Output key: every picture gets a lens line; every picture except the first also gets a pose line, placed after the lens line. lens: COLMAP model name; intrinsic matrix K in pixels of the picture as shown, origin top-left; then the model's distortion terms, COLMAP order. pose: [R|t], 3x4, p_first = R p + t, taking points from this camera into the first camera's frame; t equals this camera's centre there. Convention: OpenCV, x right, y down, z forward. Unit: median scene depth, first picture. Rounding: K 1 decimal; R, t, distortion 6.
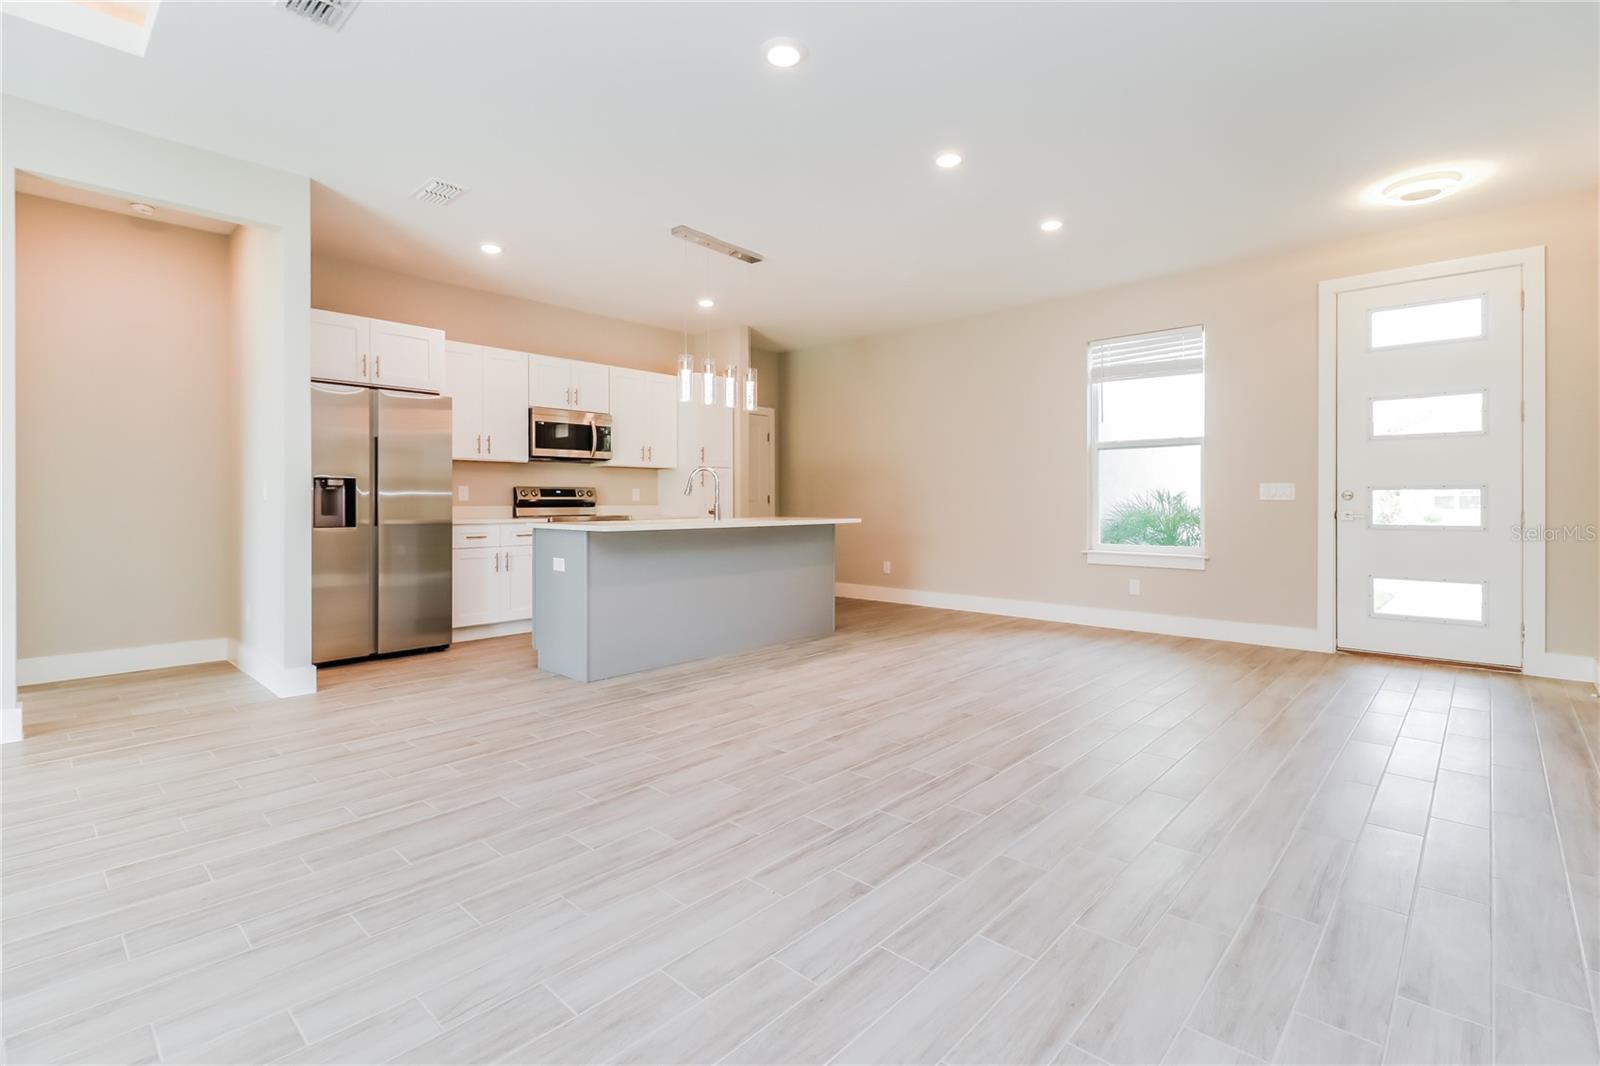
lens RADIAL K [[770.3, 0, 806.2], [0, 770.3, 500.2], [0, 0, 1]] dist [0.003410, 0.000432]
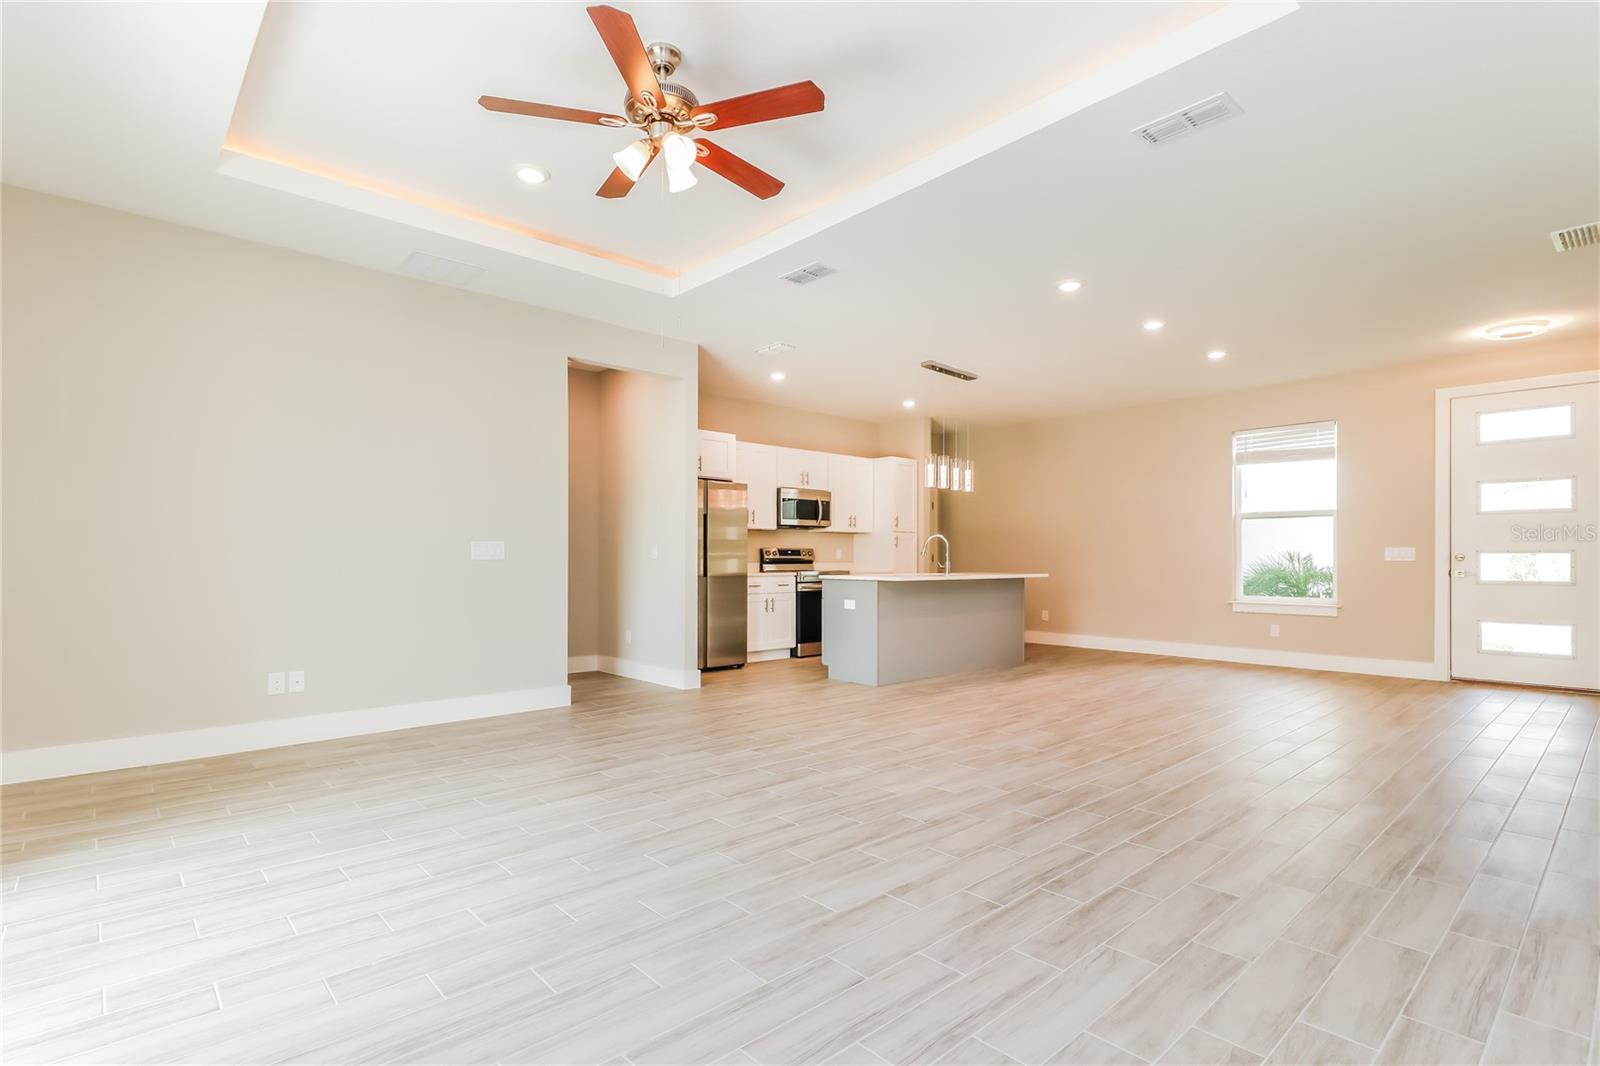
lens RADIAL K [[767.5, 0, 791.6], [0, 767.5, 555.0], [0, 0, 1]] dist [0.001179, -0.001629]
pose [[0.993063, 0.002910, -0.117546, -0.211518], [-0.003418, 0.999986, -0.004117, -0.000955], [0.117532, 0.004490, 0.993059, -0.334516]]
